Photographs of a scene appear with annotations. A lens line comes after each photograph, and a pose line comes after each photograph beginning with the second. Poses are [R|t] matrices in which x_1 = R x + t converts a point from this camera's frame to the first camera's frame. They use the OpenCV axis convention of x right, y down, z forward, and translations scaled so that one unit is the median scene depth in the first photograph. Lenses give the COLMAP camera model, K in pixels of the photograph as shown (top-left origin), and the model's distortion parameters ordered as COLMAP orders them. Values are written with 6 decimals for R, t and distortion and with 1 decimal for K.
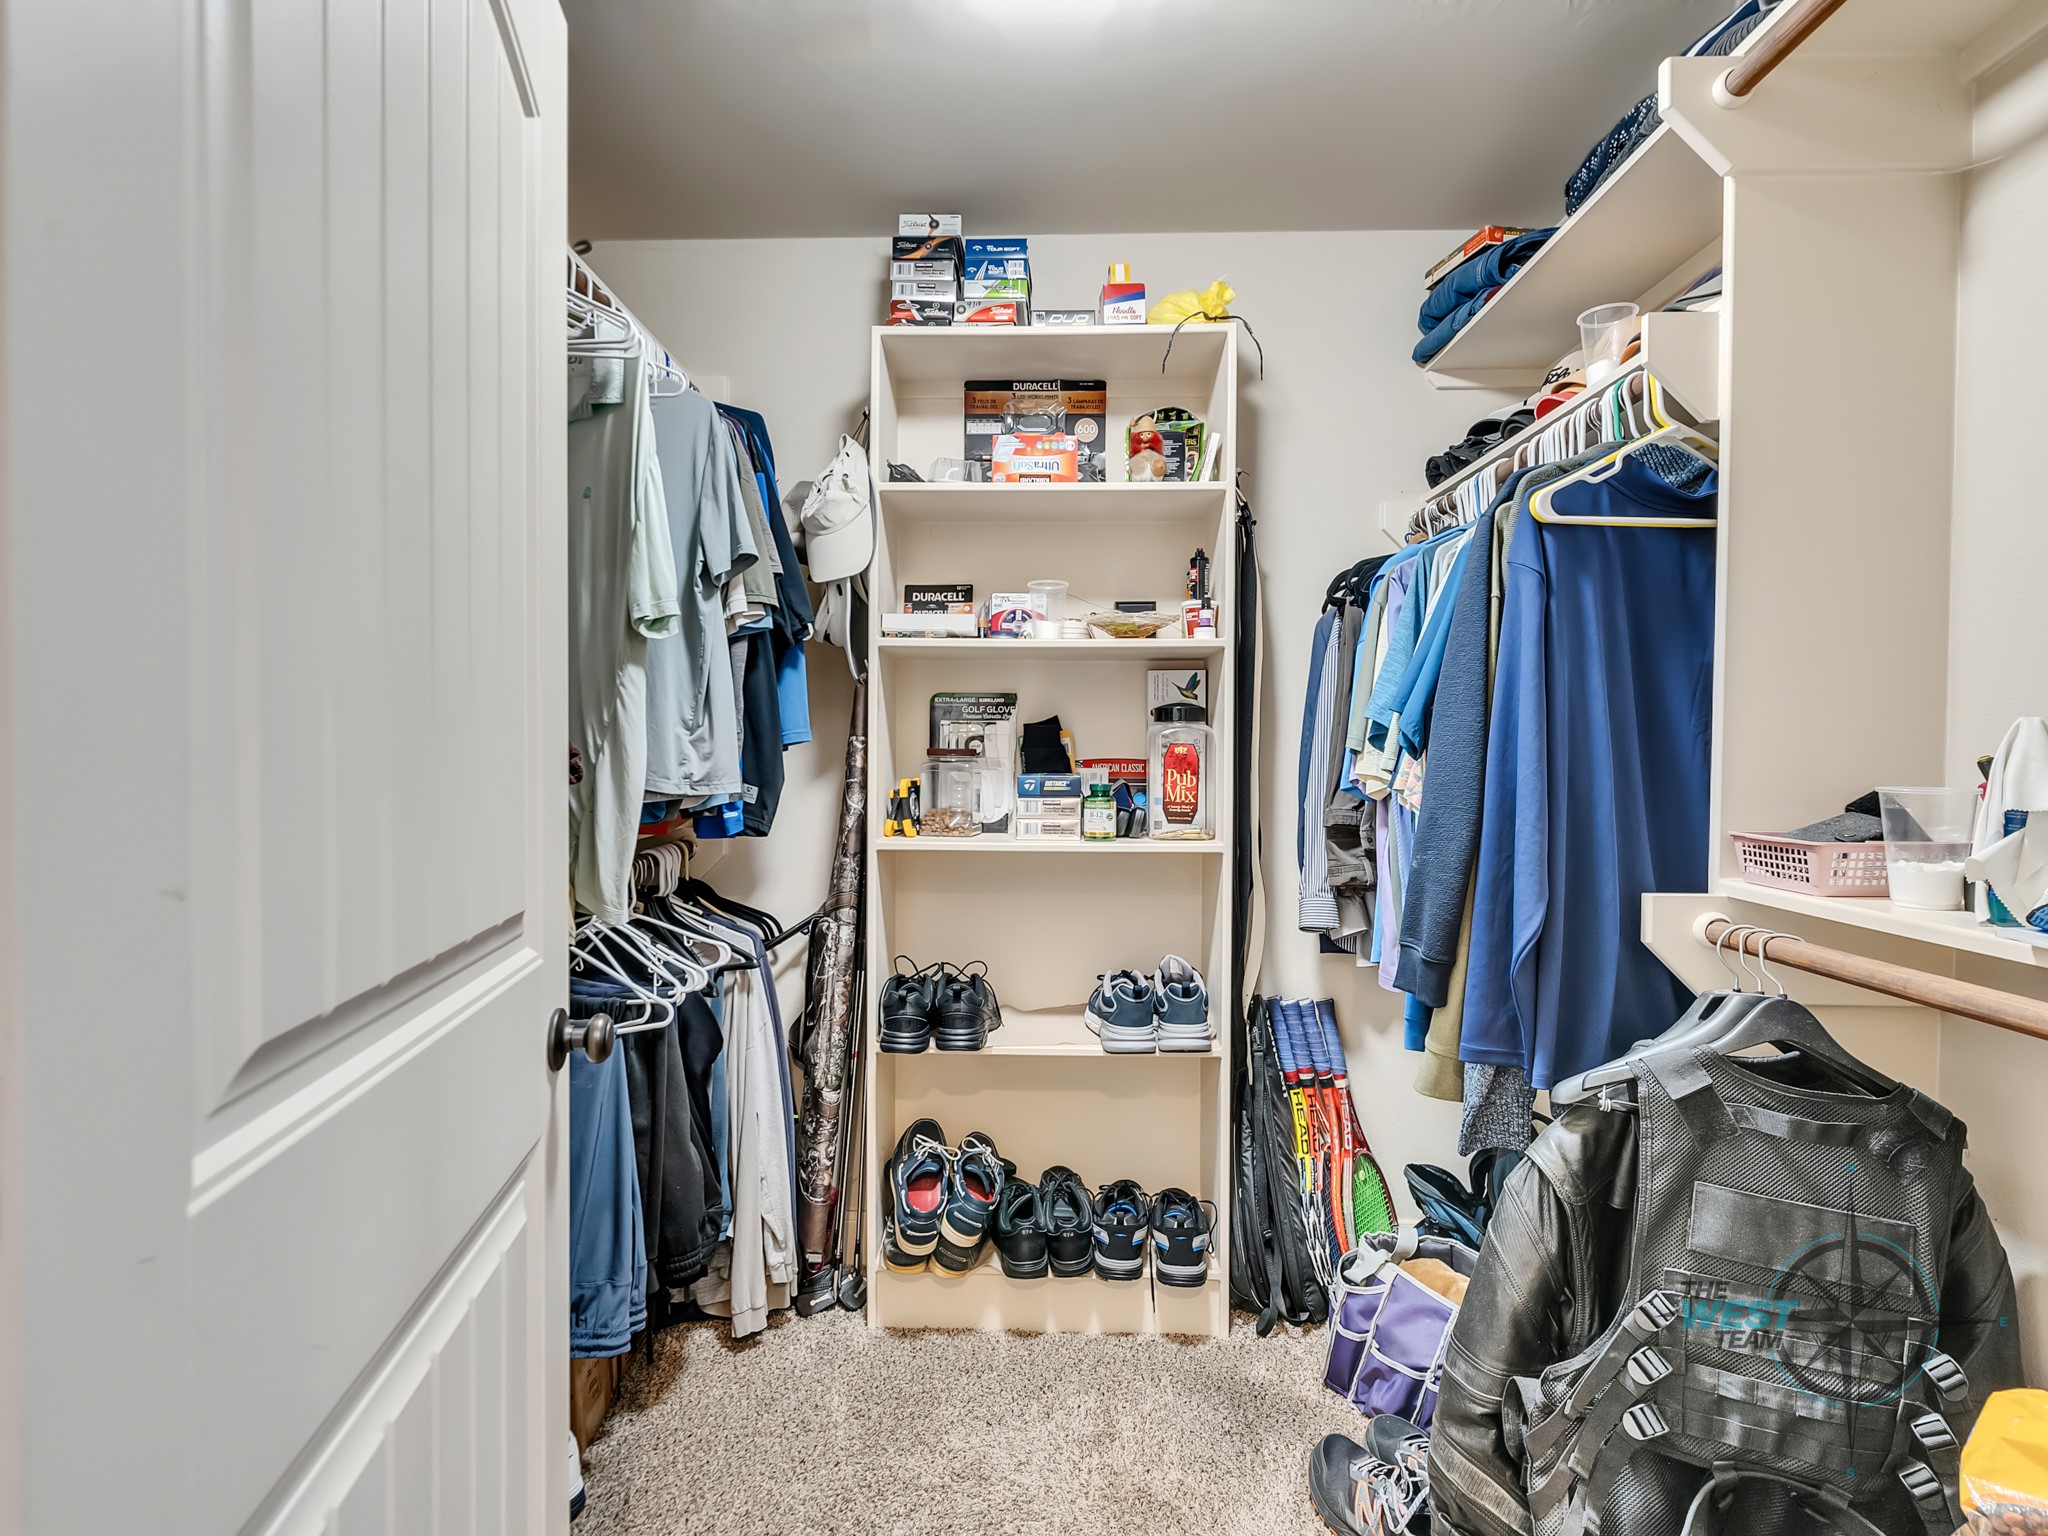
lens RADIAL K [[1041.5, 0, 1007.3], [0, 1041.5, 766.4], [0, 0, 1]] dist [-0.004779, 0.001938]
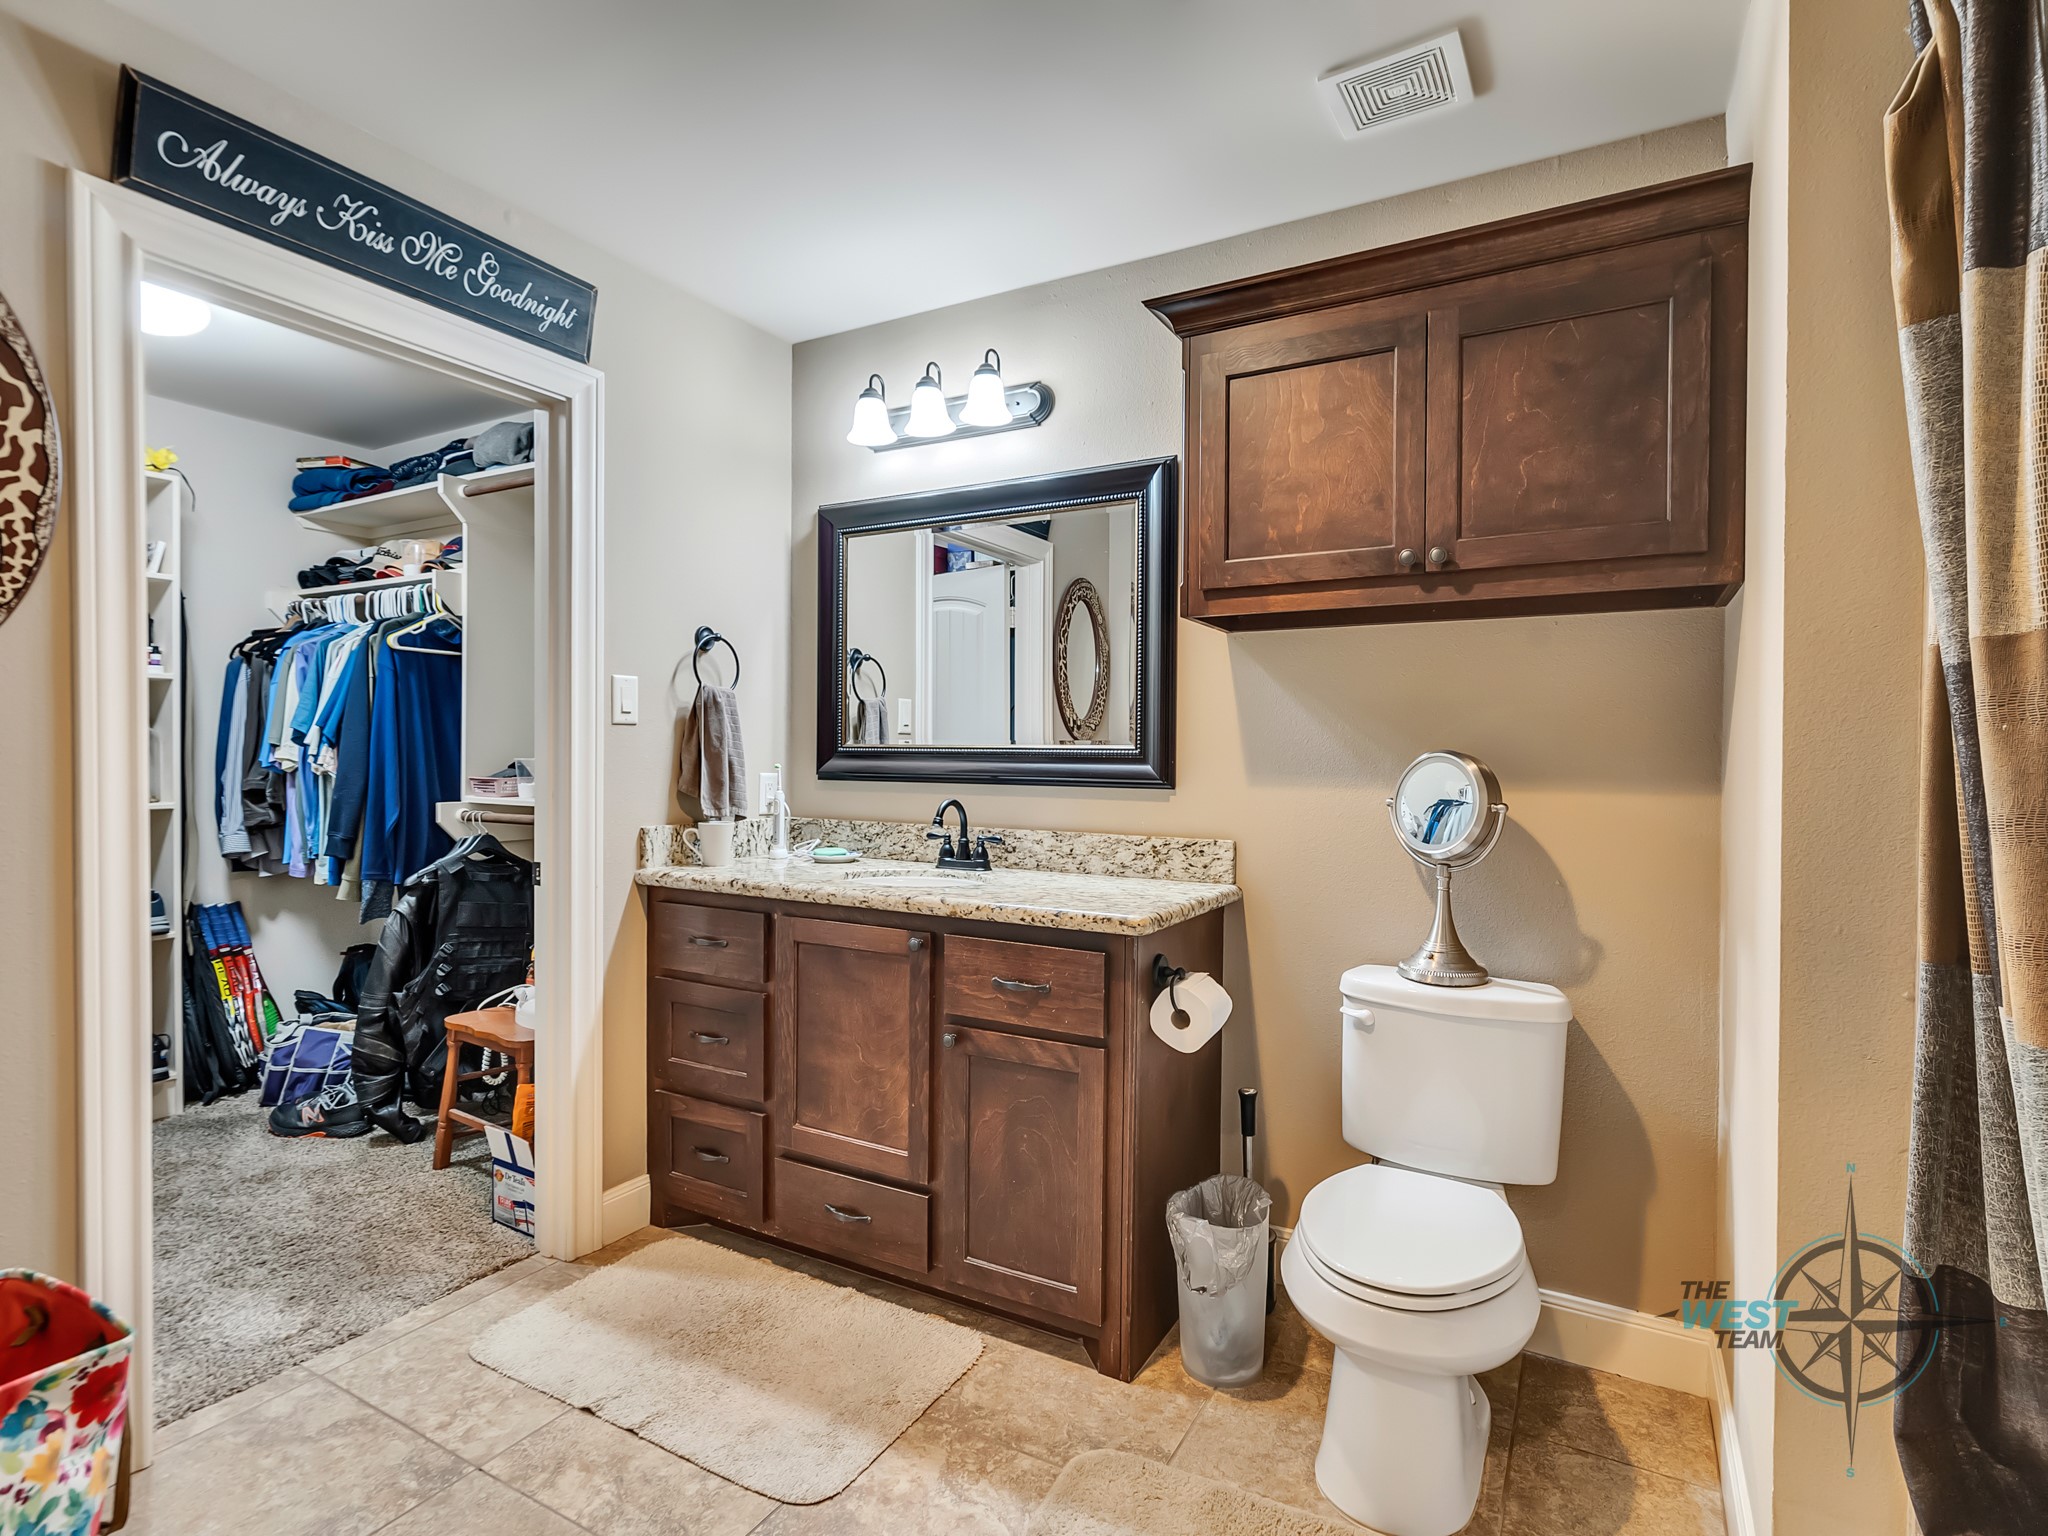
lens RADIAL K [[1041.5, 0, 1007.3], [0, 1041.5, 766.4], [0, 0, 1]] dist [-0.004779, 0.001938]
pose [[0.469453, -0.013274, 0.882857, -0.891887], [0.009003, 0.999907, 0.010246, 0.020552], [-0.882911, 0.003138, 0.469529, -1.298952]]
